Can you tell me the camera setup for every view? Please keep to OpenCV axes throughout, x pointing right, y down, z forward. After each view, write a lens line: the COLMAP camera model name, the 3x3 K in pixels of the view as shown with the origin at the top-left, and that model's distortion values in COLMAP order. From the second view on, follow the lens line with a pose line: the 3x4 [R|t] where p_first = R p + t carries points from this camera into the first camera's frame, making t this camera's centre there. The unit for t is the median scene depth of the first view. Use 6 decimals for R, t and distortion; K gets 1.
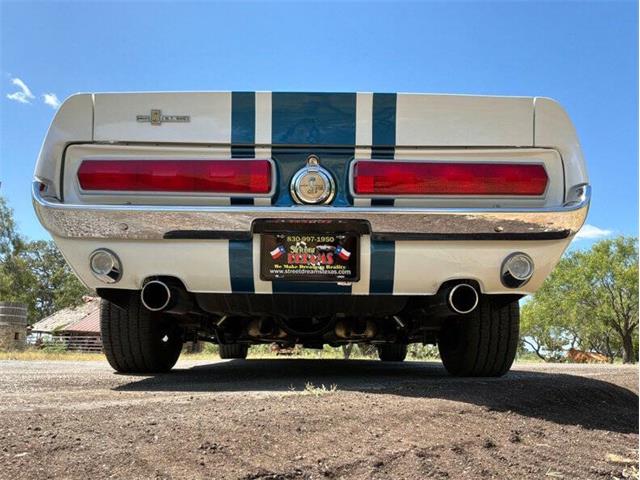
lens RADIAL K [[534.5, 0, 318.9], [0, 534.5, 239.9], [0, 0, 1]] dist [0.070689, -0.123903]
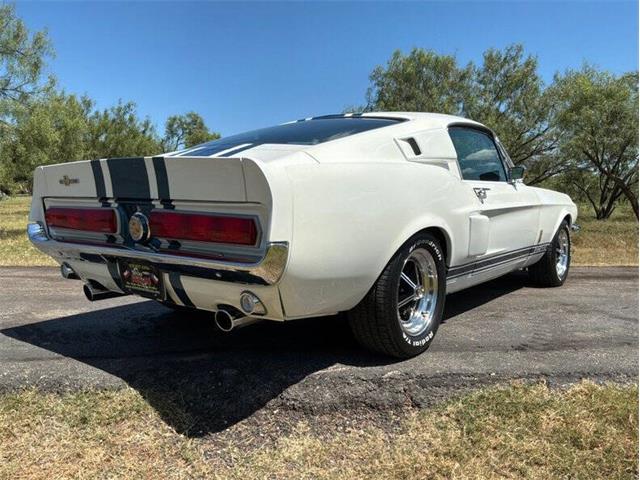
lens RADIAL K [[534.5, 0, 323.2], [0, 534.5, 238.9], [0, 0, 1]] dist [0.070689, -0.123903]
pose [[0.793952, 0.049750, -0.605942, 1.199209], [0.113770, 0.966884, 0.228455, -0.333641], [0.597241, -0.250320, 0.761999, 0.234057]]
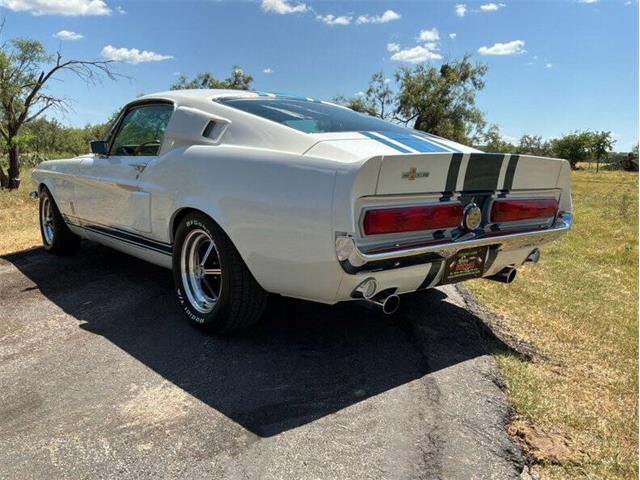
lens RADIAL K [[534.5, 0, 321.8], [0, 534.5, 238.0], [0, 0, 1]] dist [0.070689, -0.123903]
pose [[0.768382, -0.084541, 0.634383, -1.268218], [-0.138430, 0.945817, 0.293715, -0.424042], [-0.624840, -0.313503, 0.715046, 0.193501]]
